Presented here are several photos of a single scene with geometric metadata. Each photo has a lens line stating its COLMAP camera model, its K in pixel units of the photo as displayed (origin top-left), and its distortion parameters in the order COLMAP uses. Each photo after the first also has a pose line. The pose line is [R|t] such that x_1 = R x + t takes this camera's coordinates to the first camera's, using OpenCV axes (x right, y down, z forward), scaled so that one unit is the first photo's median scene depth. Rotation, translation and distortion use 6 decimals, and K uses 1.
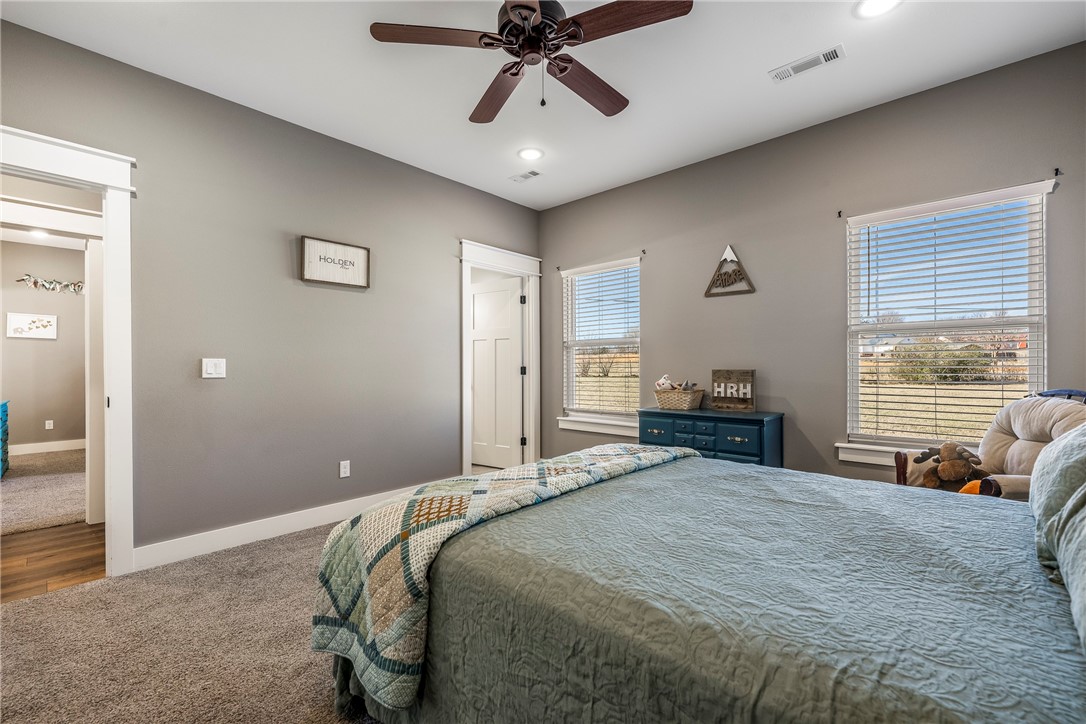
lens RADIAL K [[482.4, 0, 544.0], [0, 482.4, 360.6], [0, 0, 1]] dist [0.002777, 0.000494]
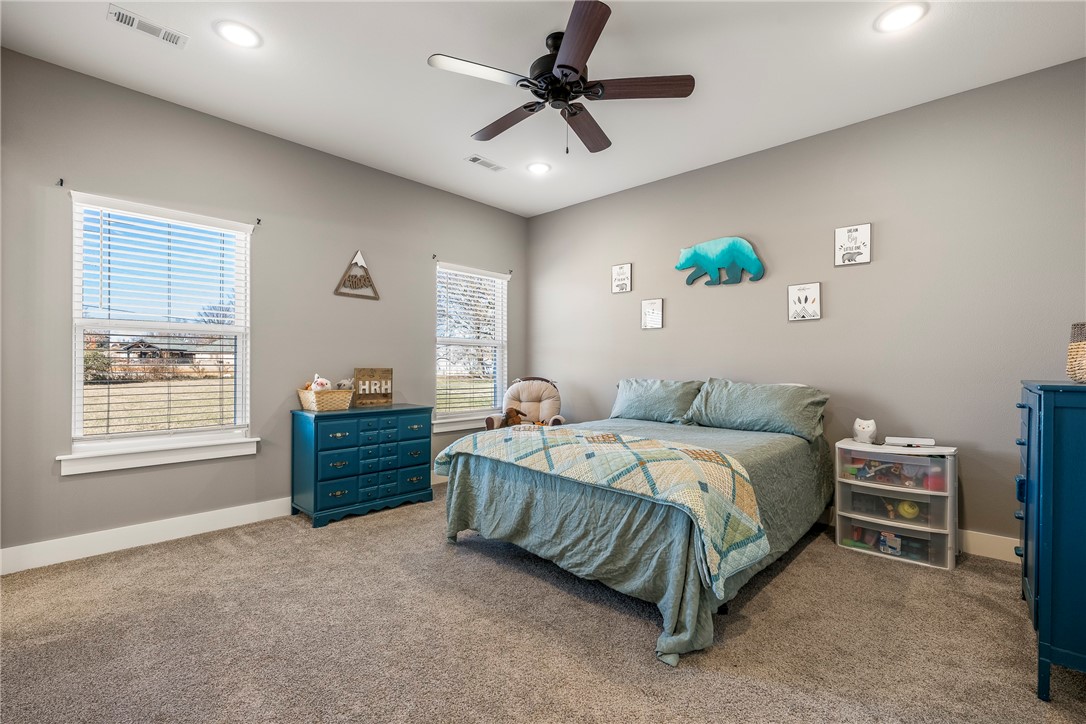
lens RADIAL K [[482.0, 0, 537.3], [0, 482.0, 363.9], [0, 0, 1]] dist [0.000499, 0.000095]
pose [[0.010097, 0.021685, 0.999714, -0.689087], [-0.005720, 0.999750, -0.021628, 0.030571], [-0.999933, -0.005500, 0.010218, 0.618075]]
